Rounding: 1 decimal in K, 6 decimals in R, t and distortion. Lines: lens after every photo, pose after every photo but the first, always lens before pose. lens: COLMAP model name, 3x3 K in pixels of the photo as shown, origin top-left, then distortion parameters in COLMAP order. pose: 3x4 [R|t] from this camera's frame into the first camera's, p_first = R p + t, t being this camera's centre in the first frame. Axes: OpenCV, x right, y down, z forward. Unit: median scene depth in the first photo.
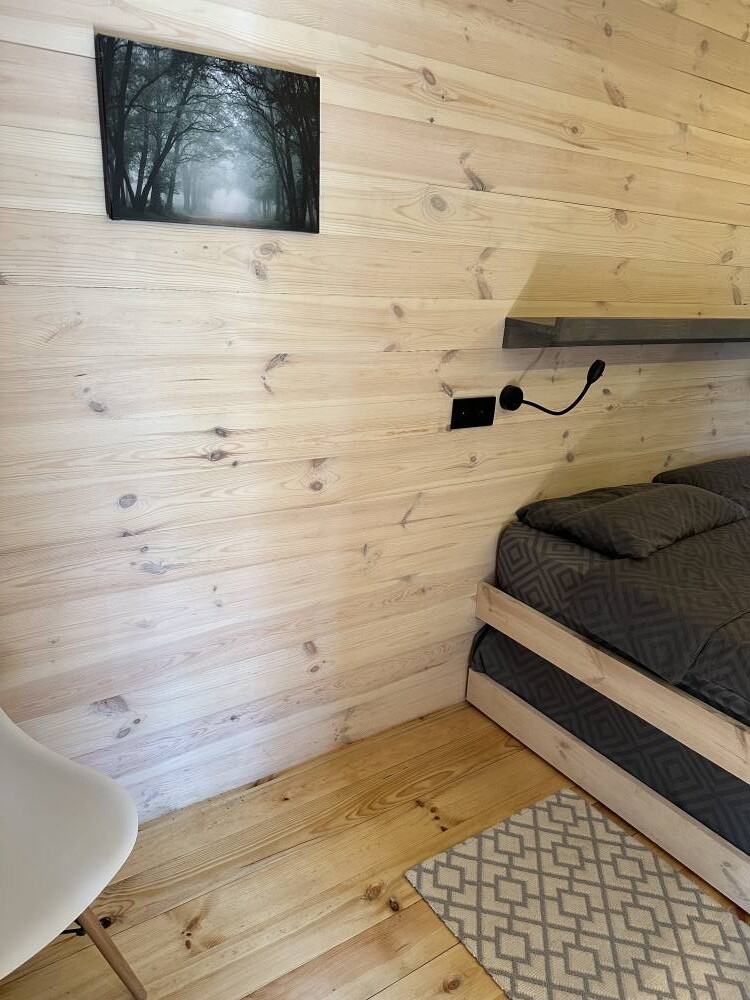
lens RADIAL K [[705.9, 0, 371.1], [0, 705.9, 504.6], [0, 0, 1]] dist [-0.005343, -0.007710]
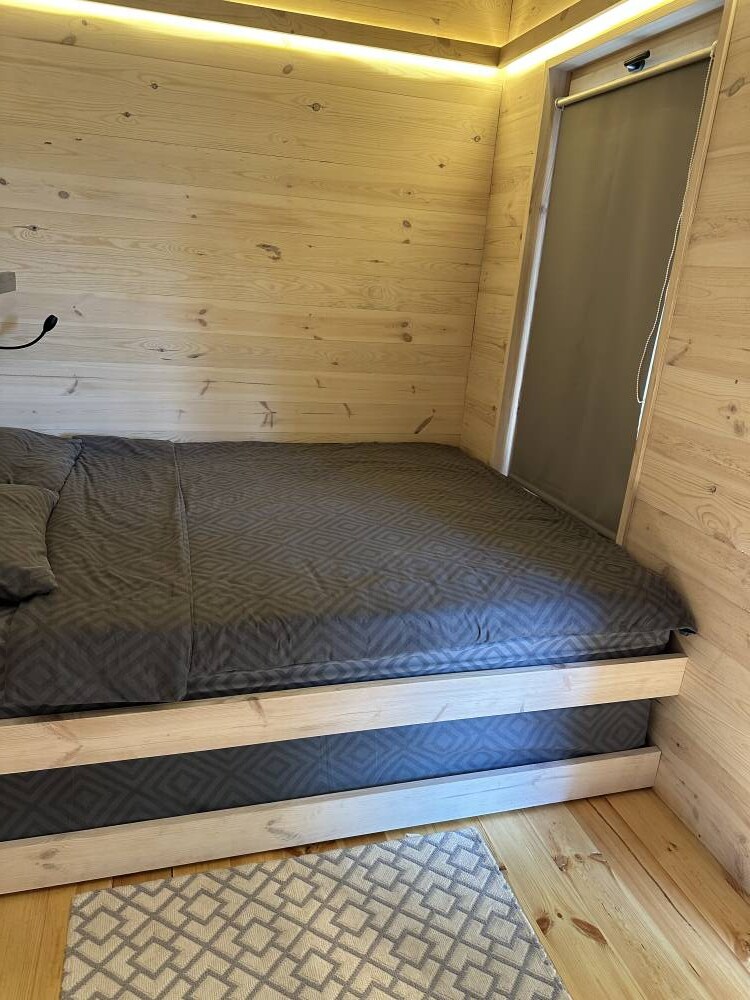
lens RADIAL K [[705.9, 0, 371.5], [0, 705.9, 503.0], [0, 0, 1]] dist [-0.005343, -0.007710]
pose [[0.315274, -0.325431, 0.891458, -0.188899], [0.258732, 0.933255, 0.249186, -0.125278], [-0.913050, 0.152087, 0.378430, 0.369704]]
